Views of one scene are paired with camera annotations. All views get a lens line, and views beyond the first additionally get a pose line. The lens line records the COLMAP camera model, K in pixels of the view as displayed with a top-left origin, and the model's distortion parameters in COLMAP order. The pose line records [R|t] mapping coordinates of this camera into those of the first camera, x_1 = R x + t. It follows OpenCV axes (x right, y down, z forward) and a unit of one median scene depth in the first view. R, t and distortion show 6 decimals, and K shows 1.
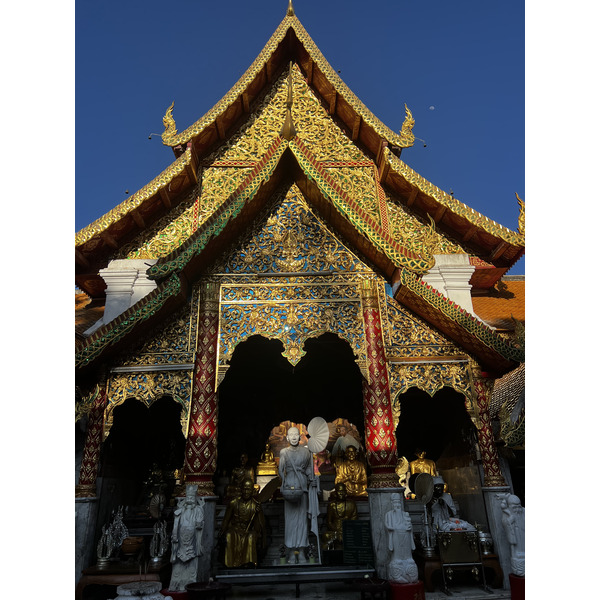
lens RADIAL K [[447.1, 0, 300.0], [0, 447.1, 300.0], [0, 0, 1]] dist [0.075744, -0.092631]
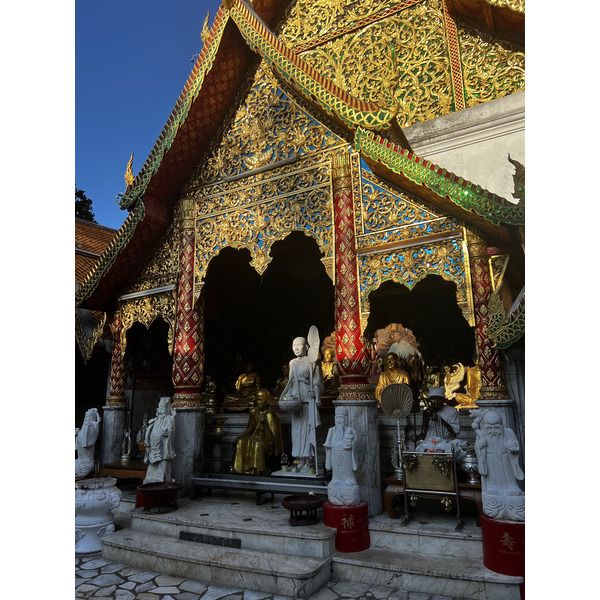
lens RADIAL K [[447.1, 0, 300.0], [0, 447.1, 300.0], [0, 0, 1]] dist [0.075744, -0.092631]
pose [[0.870678, -0.099700, -0.481643, 0.485641], [0.189525, 0.971629, 0.141481, 0.084243], [0.453873, -0.214468, 0.864872, 0.238422]]
